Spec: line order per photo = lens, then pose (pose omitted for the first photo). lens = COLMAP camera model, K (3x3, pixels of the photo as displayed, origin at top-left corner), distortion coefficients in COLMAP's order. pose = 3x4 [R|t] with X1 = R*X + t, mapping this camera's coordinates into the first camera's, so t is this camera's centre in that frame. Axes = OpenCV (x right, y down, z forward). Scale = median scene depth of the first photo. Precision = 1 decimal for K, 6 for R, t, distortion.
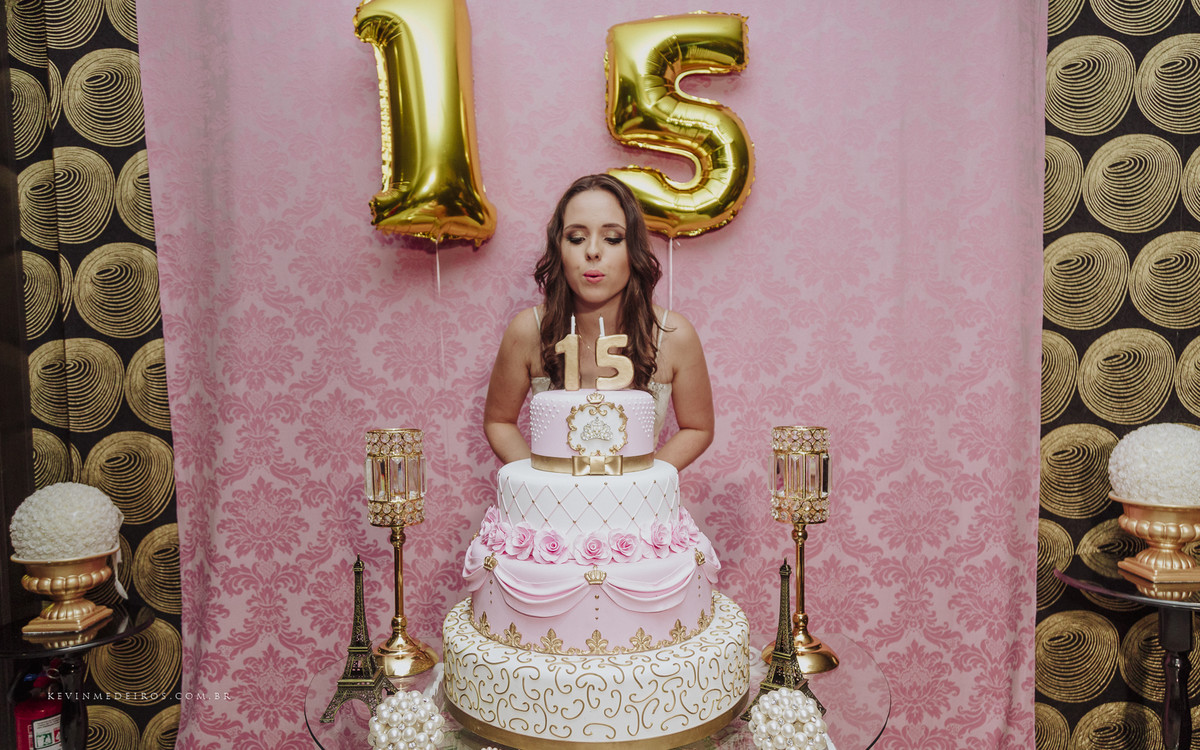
lens RADIAL K [[917.7, 0, 624.6], [0, 917.7, 408.4], [0, 0, 1]] dist [-0.013201, 0.008307]
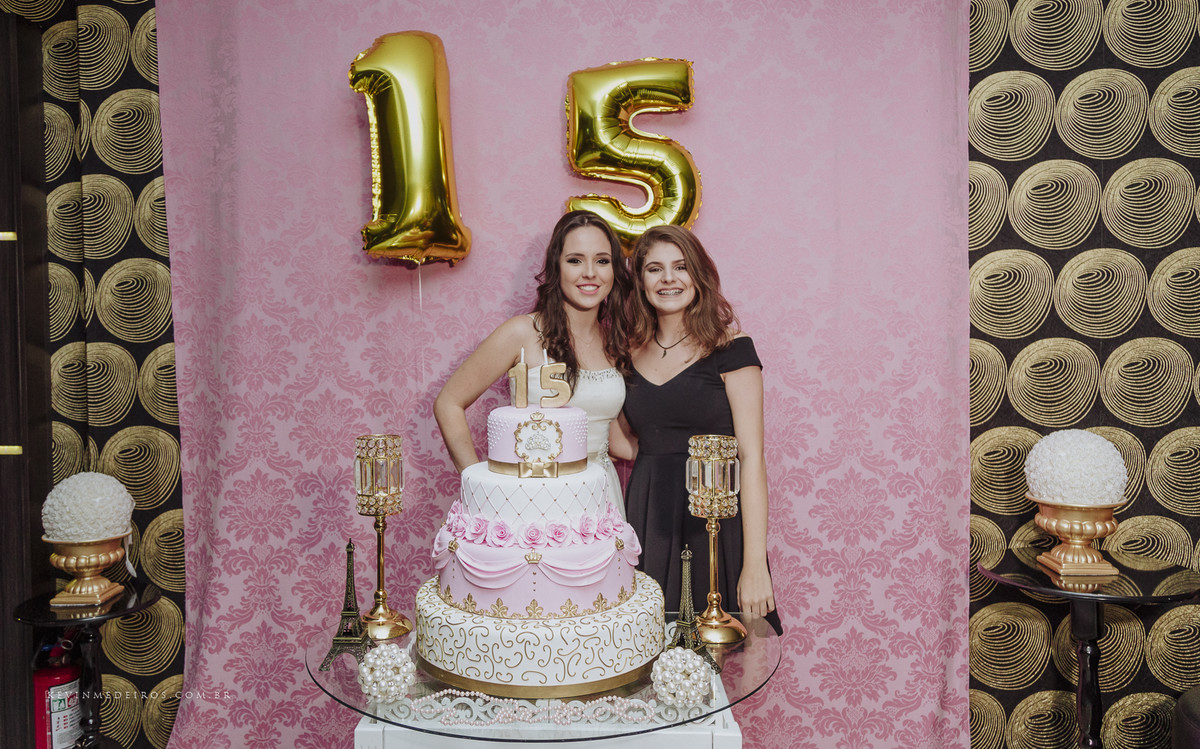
lens RADIAL K [[1042.8, 0, 579.2], [0, 1042.8, 340.9], [0, 0, 1]] dist [-0.008376, -0.015998]
pose [[0.998742, 0.003911, -0.049983, 0.055888], [-0.005792, 0.999278, -0.037561, -0.035078], [0.049800, 0.037803, 0.998044, -0.250573]]
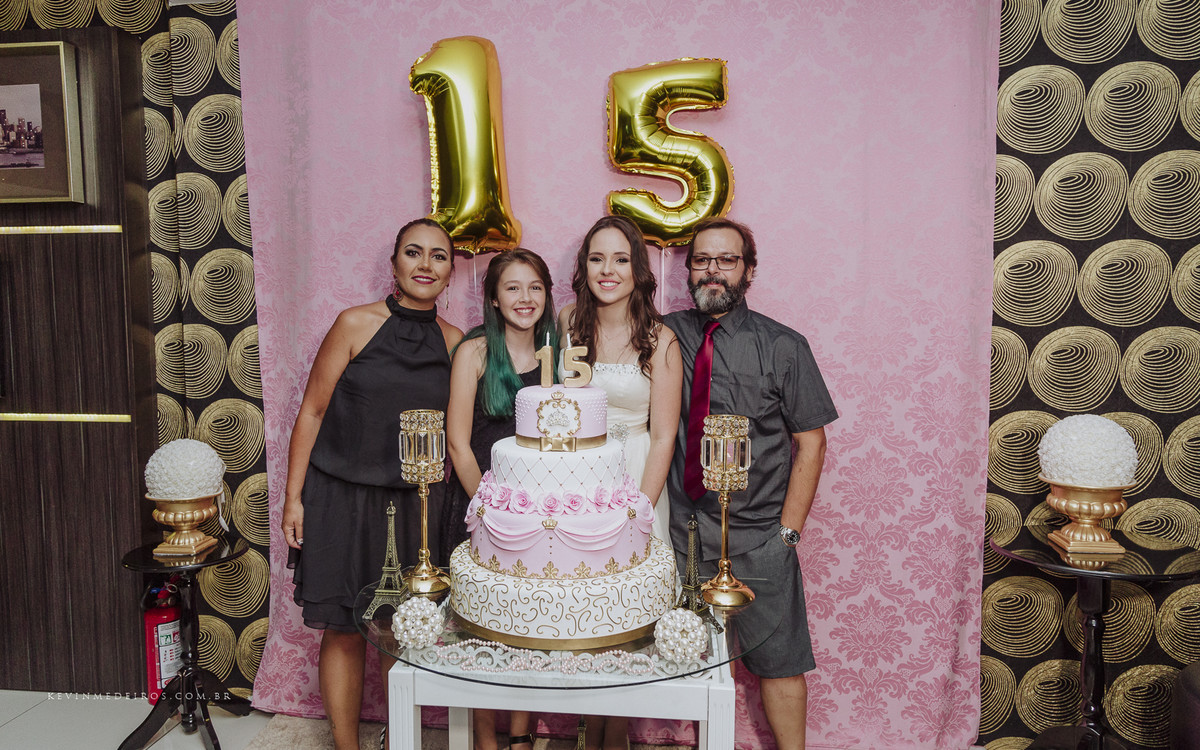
lens RADIAL K [[962.8, 0, 578.3], [0, 962.8, 382.2], [0, 0, 1]] dist [-0.021931, 0.004180]
pose [[0.990475, 0.019225, -0.136348, 0.112366], [-0.016125, 0.999587, 0.023804, -0.037550], [0.136749, -0.021379, 0.990375, -0.244402]]
